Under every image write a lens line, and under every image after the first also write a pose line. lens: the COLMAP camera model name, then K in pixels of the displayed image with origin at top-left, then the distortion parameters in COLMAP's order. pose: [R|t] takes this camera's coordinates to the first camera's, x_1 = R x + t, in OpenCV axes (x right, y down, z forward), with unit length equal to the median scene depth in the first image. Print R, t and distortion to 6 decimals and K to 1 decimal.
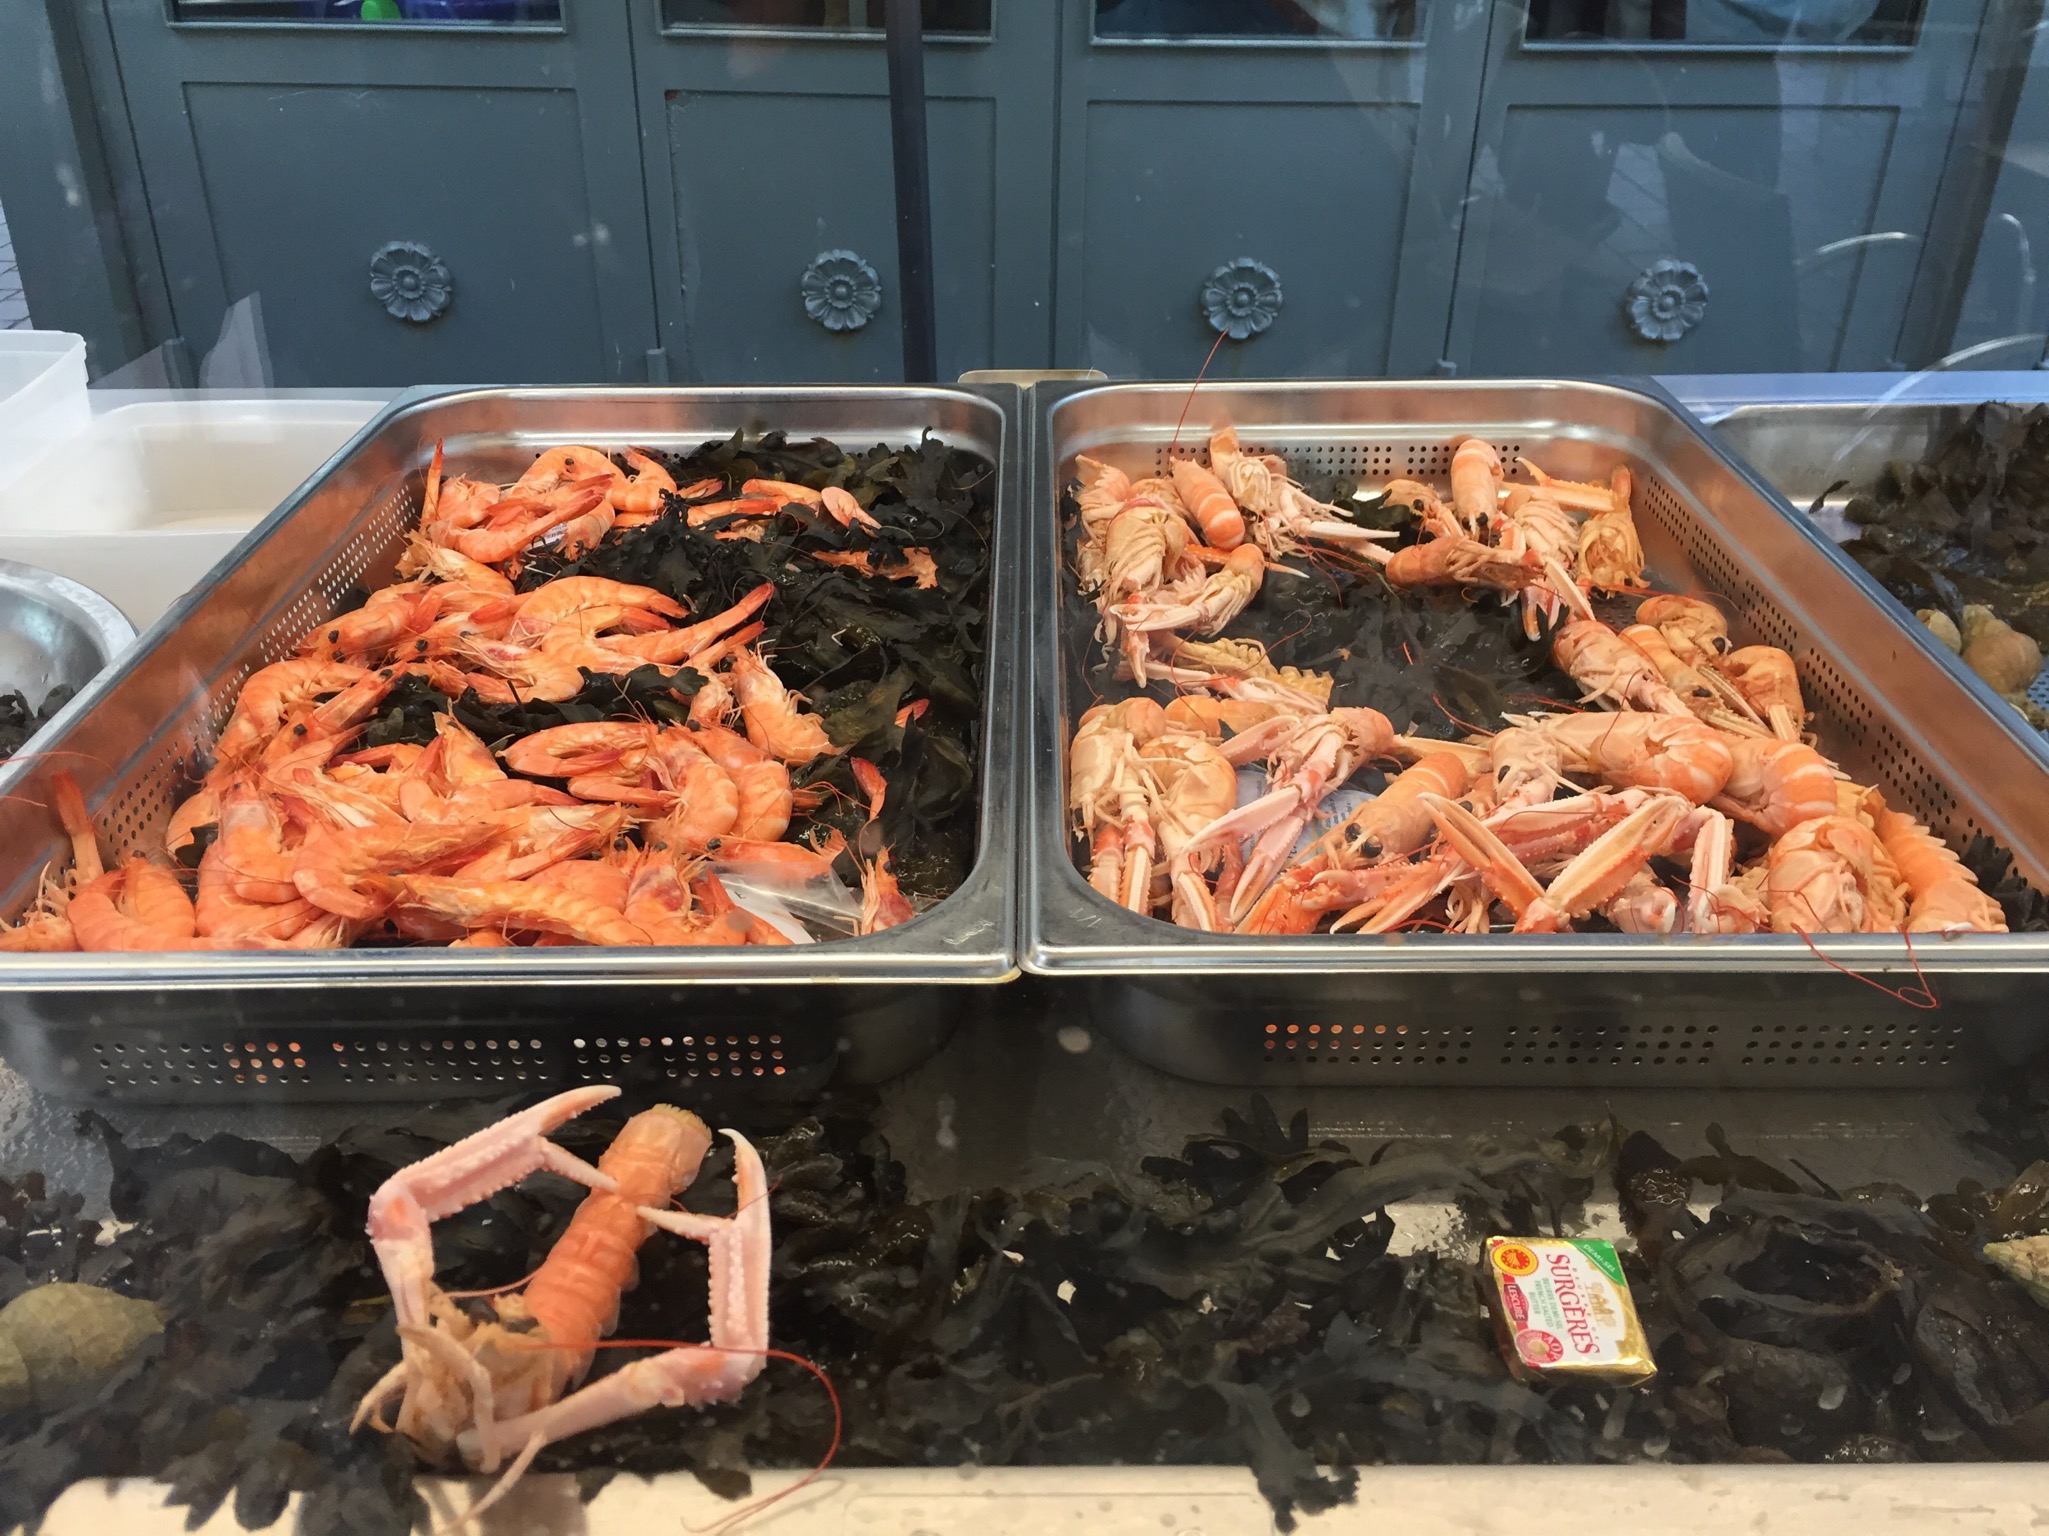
lens RADIAL K [[1790.3, 0, 1024.5], [0, 1790.3, 768.0], [0, 0, 1]] dist [0.073723, -0.130181]
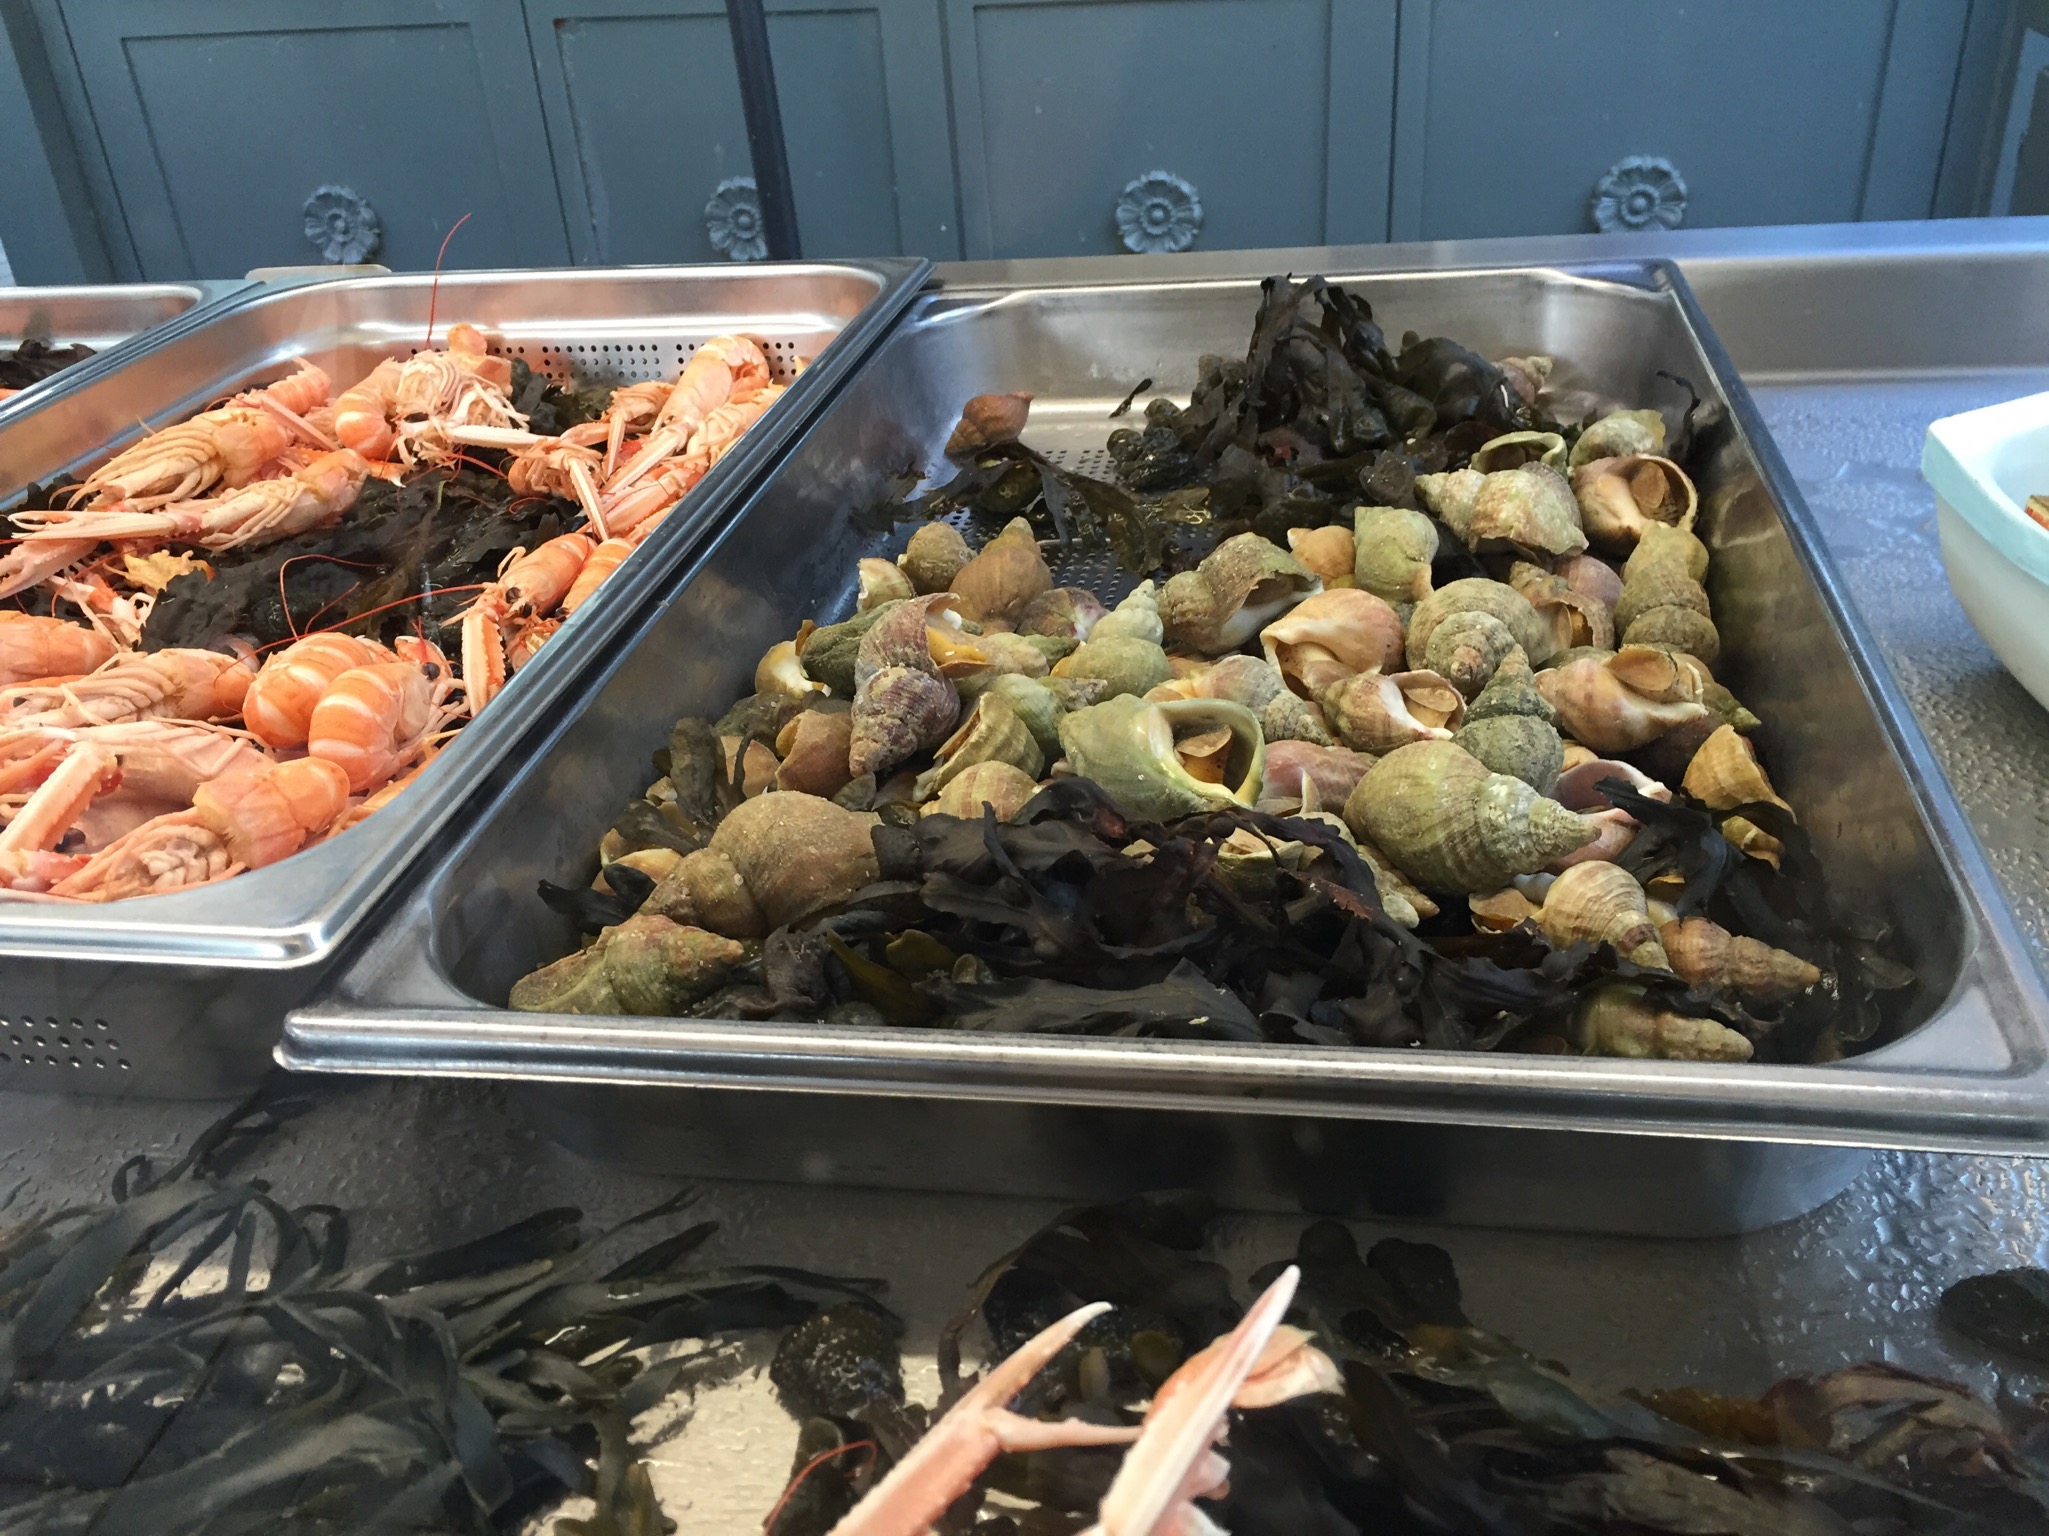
lens RADIAL K [[1790.3, 0, 1024.5], [0, 1790.3, 768.0], [0, 0, 1]] dist [0.073723, -0.130181]
pose [[0.981295, 0.025809, -0.190774, 0.239886], [-0.021180, 0.999431, 0.026262, 0.000658], [0.191343, -0.021730, 0.981283, 0.071365]]
